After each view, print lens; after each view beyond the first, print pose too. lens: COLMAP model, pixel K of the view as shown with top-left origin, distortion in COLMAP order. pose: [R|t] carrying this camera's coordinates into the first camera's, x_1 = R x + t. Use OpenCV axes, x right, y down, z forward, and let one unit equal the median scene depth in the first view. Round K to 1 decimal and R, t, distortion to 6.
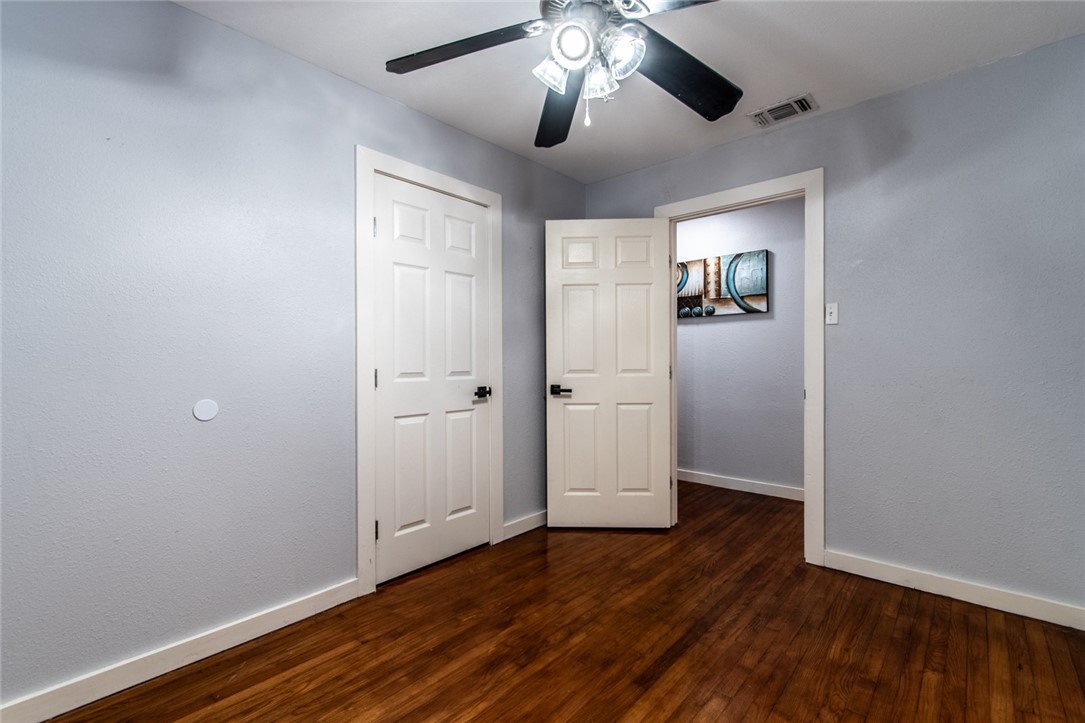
lens RADIAL K [[486.0, 0, 540.5], [0, 486.0, 366.8], [0, 0, 1]] dist [0.001954, -0.001689]
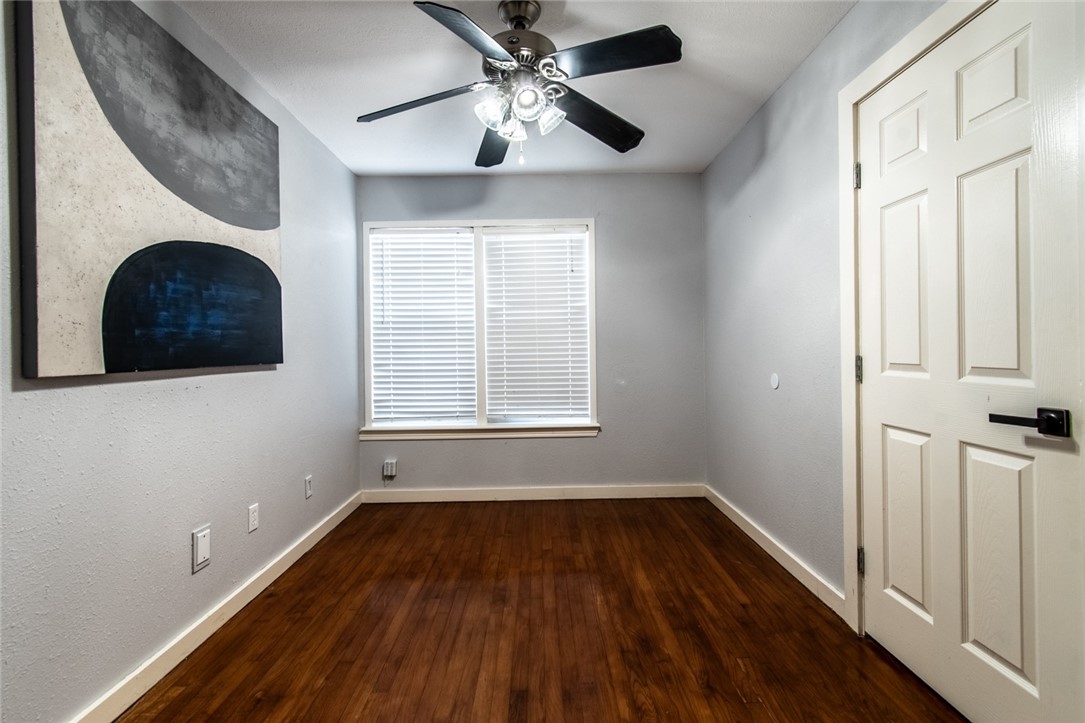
lens RADIAL K [[486.0, 0, 539.4], [0, 486.0, 349.9], [0, 0, 1]] dist [0.001954, -0.001689]
pose [[-0.749155, 0.017099, -0.662174, 0.700877], [0.010447, 0.999847, 0.013999, -0.027412], [0.662313, 0.003570, -0.749219, 1.527541]]
